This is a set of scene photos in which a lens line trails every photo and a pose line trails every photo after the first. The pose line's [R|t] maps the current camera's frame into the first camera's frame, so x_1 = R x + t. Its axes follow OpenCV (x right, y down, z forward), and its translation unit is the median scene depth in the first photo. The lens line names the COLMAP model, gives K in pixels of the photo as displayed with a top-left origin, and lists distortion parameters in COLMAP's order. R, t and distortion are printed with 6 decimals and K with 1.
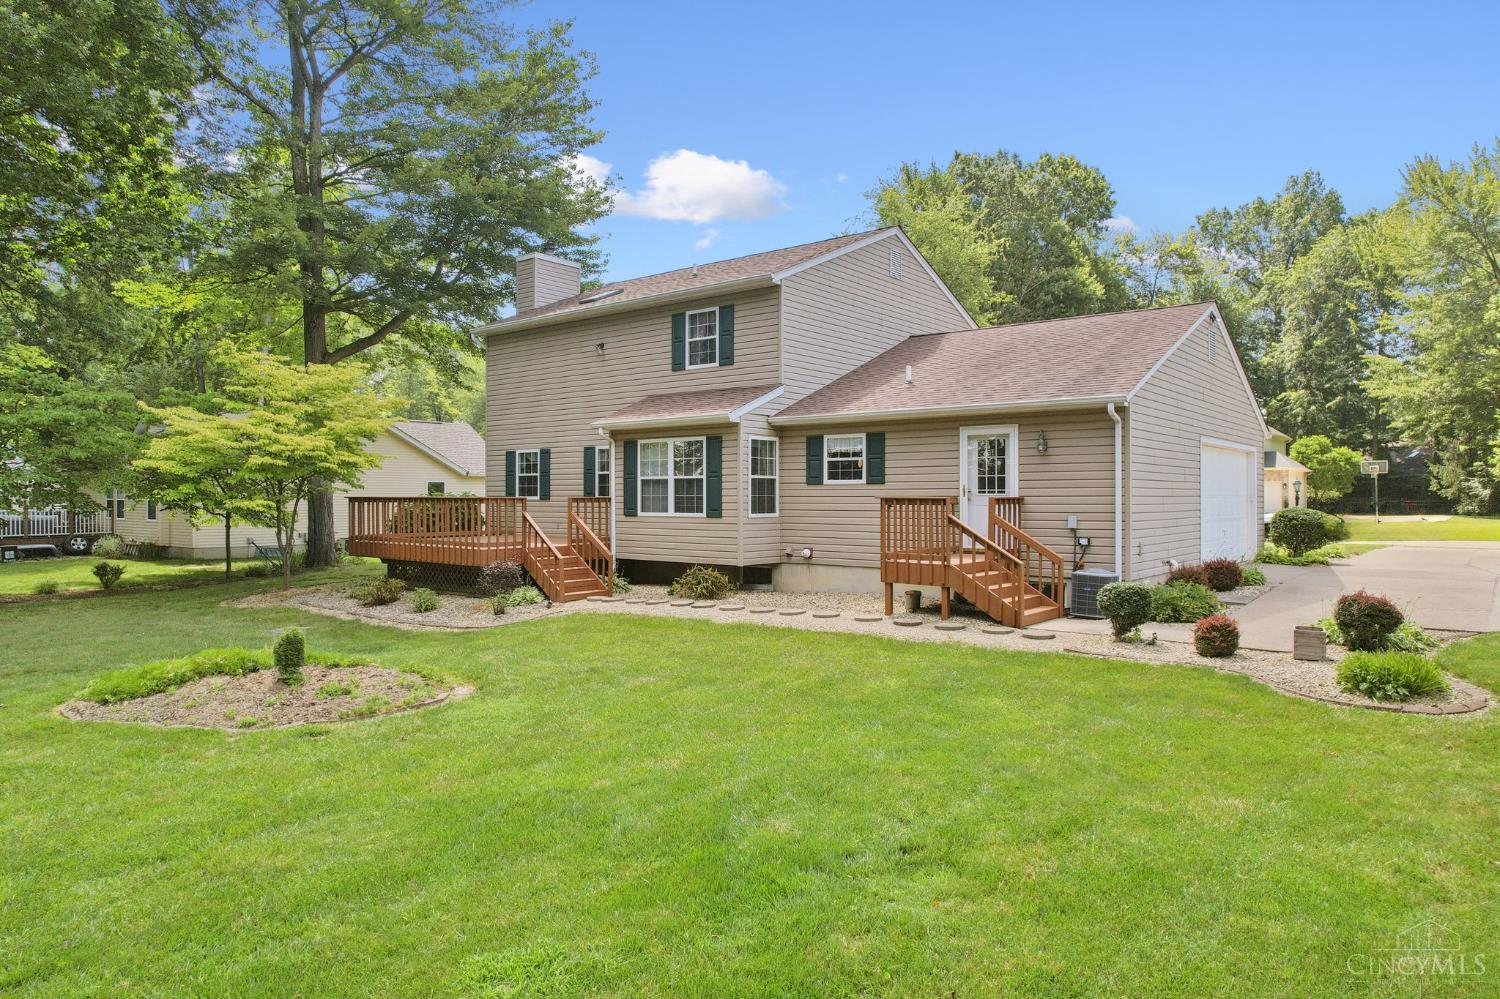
lens RADIAL K [[946.5, 0, 750.0], [0, 946.5, 499.5], [0, 0, 1]] dist [-0.049429, 0.002813]
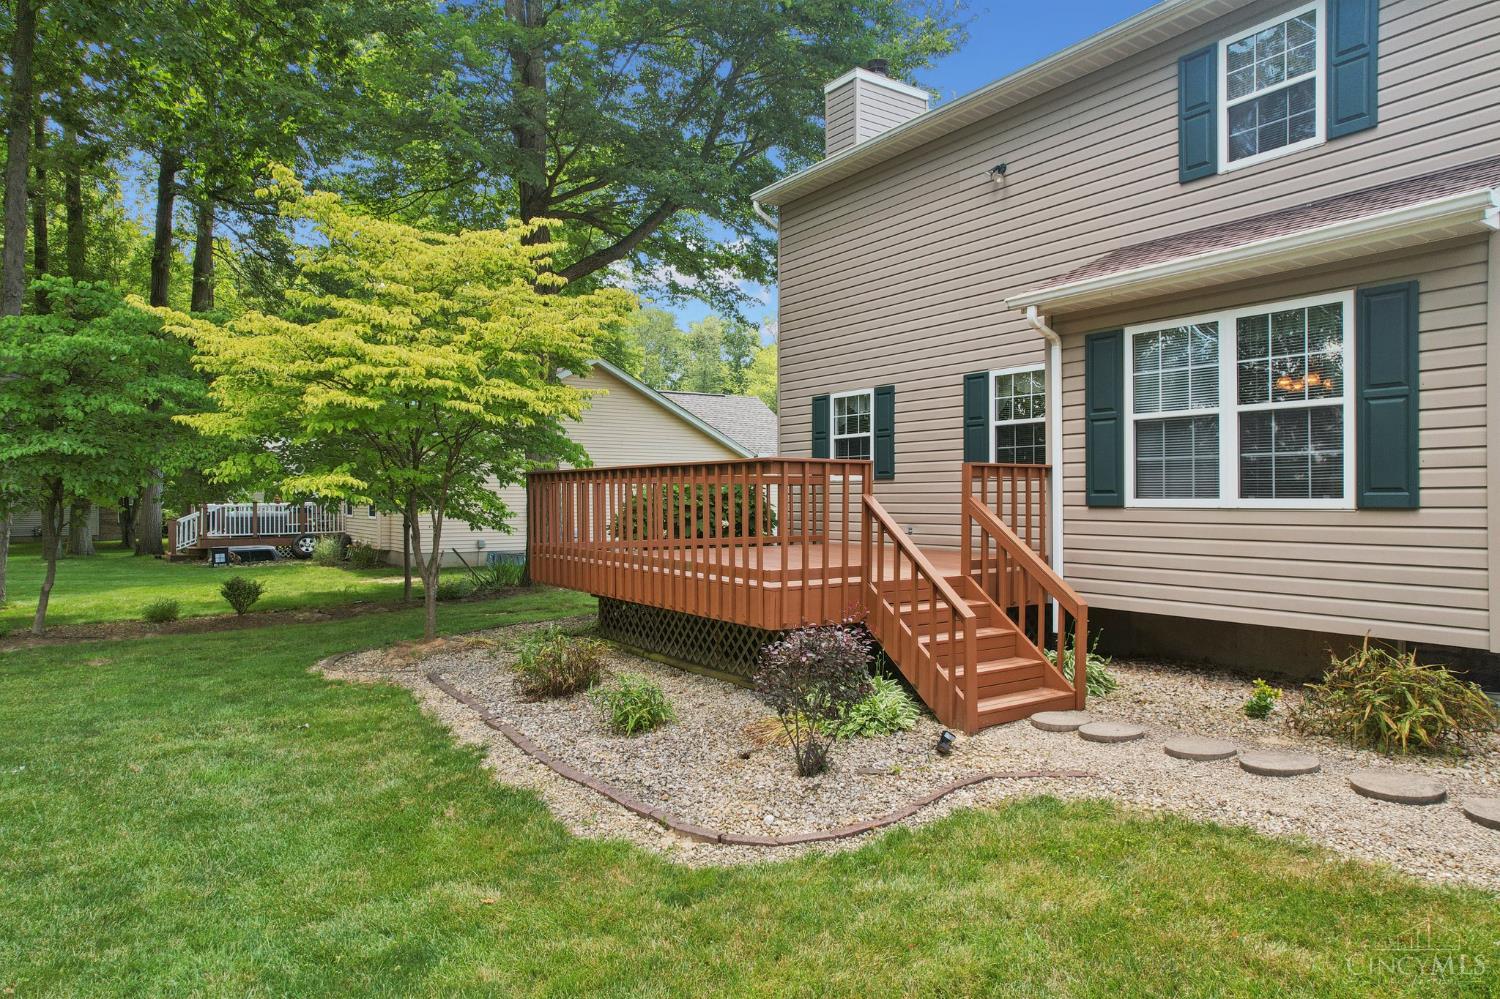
lens RADIAL K [[946.5, 0, 750.0], [0, 946.5, 499.5], [0, 0, 1]] dist [-0.049429, 0.002813]
pose [[0.953854, -0.001112, -0.300270, -0.150191], [0.000526, 0.999998, -0.002029, 0.014560], [0.300272, 0.001778, 0.953852, 0.540230]]
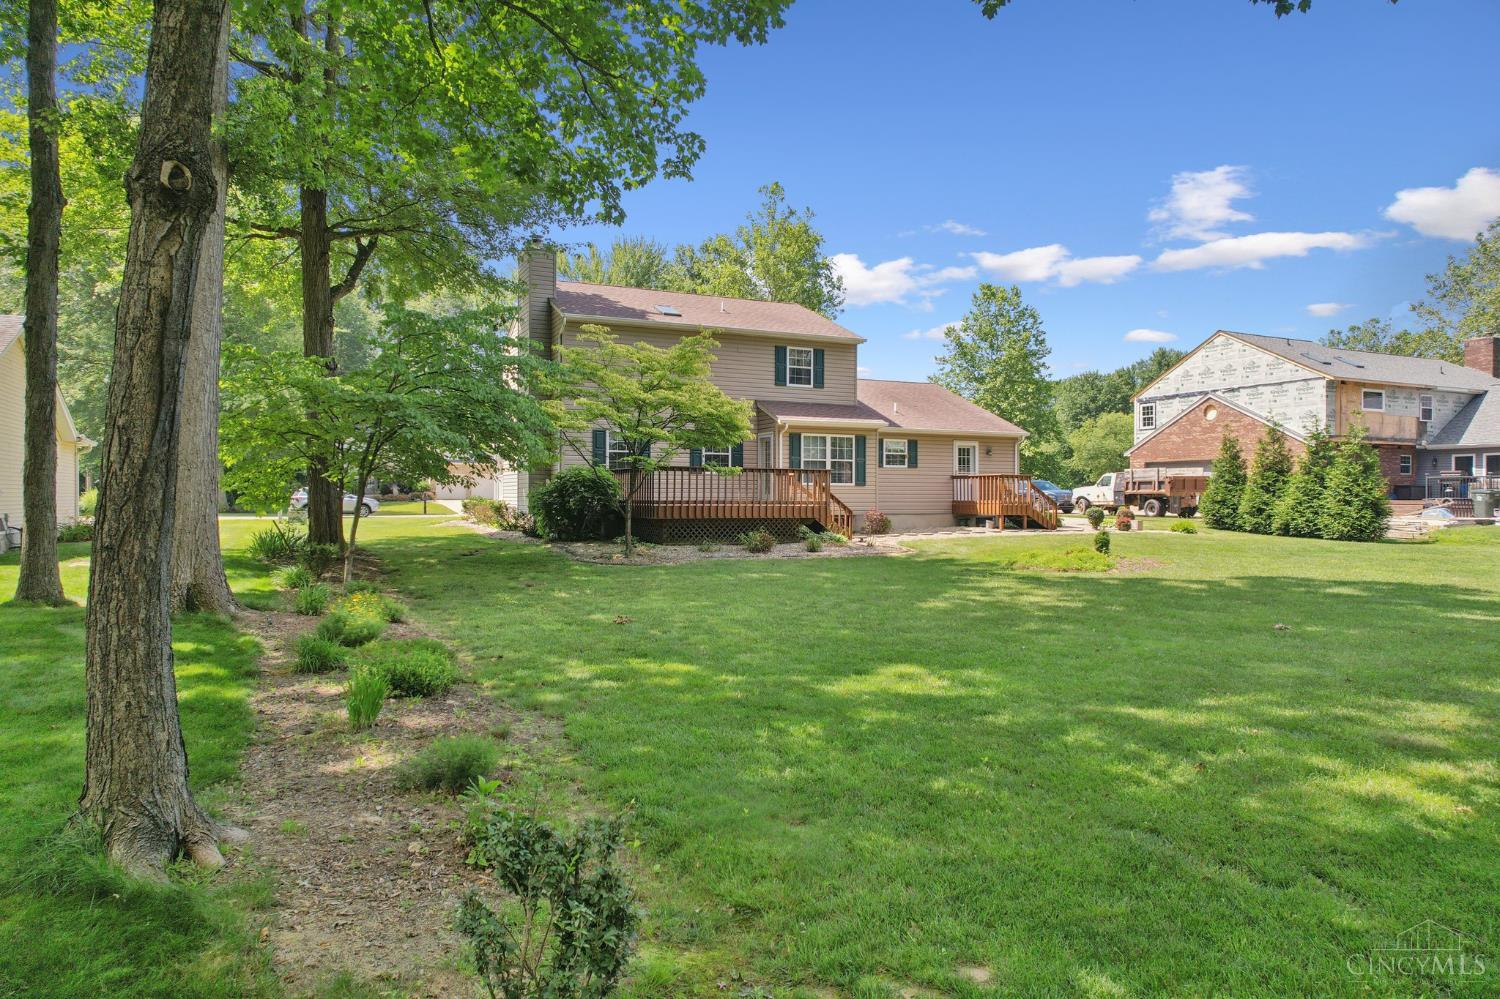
lens RADIAL K [[946.5, 0, 750.0], [0, 946.5, 499.5], [0, 0, 1]] dist [-0.049429, 0.002813]
pose [[0.413394, -0.003709, 0.910545, -1.450785], [0.002667, 0.999992, 0.002863, 0.033558], [-0.910548, 0.001245, 0.413400, 0.463432]]
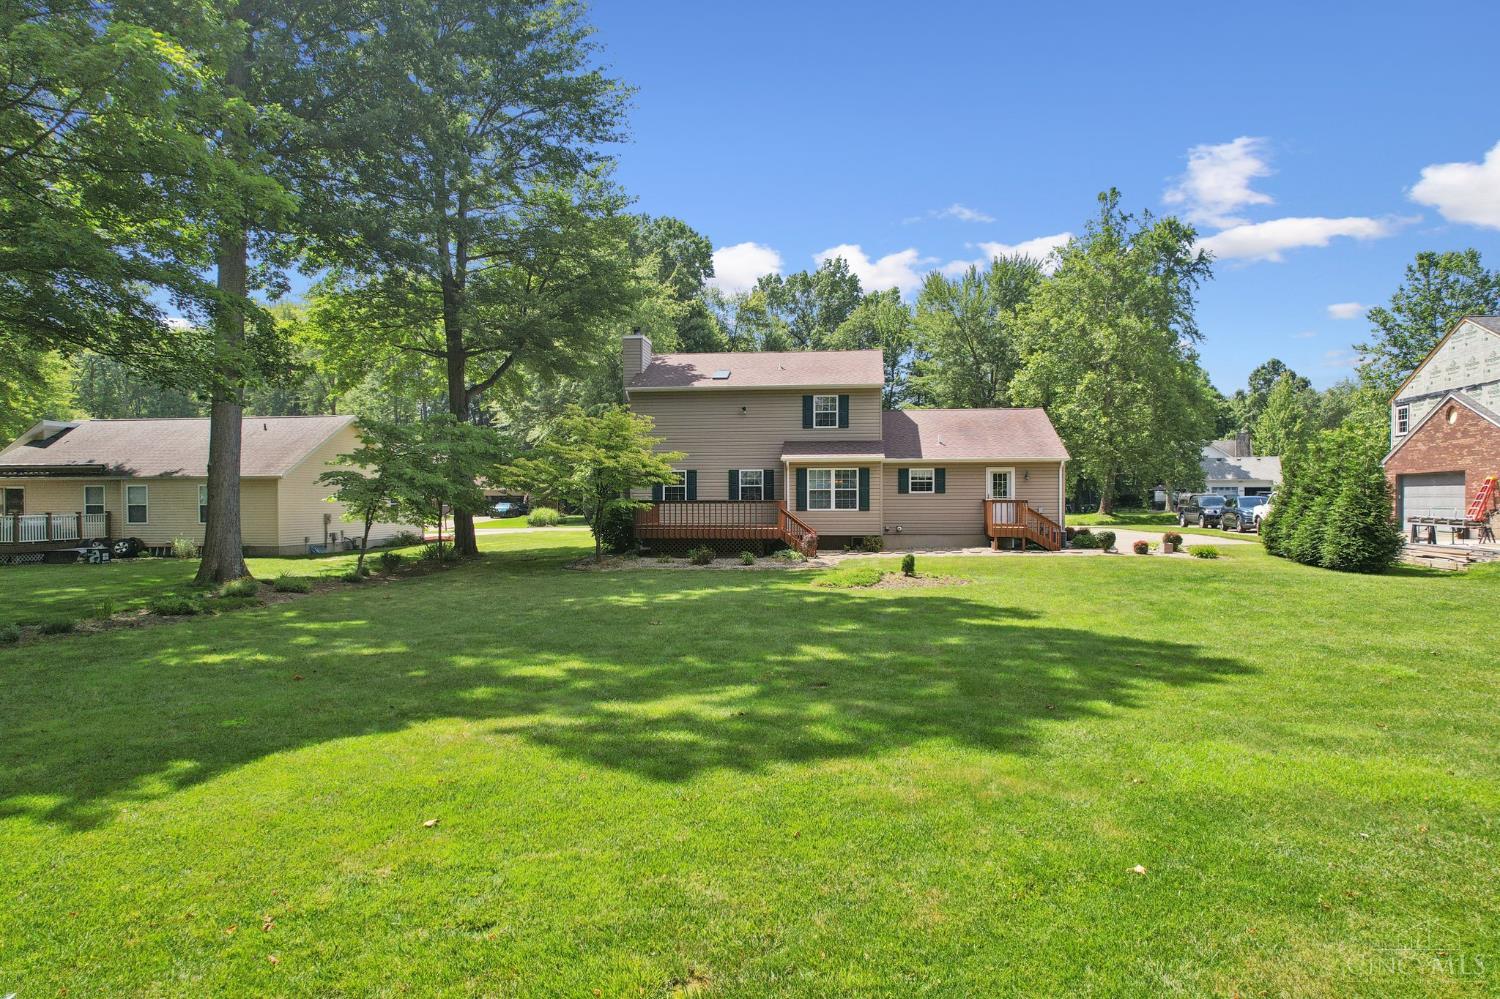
lens RADIAL K [[962.5, 0, 779.1], [0, 962.5, 502.2], [0, 0, 1]] dist [0.000540, 0.000900]
pose [[0.827322, -0.004448, 0.561710, -1.163768], [0.006710, 0.999976, -0.001964, 0.004285], [-0.561688, 0.005393, 0.827332, -0.464930]]
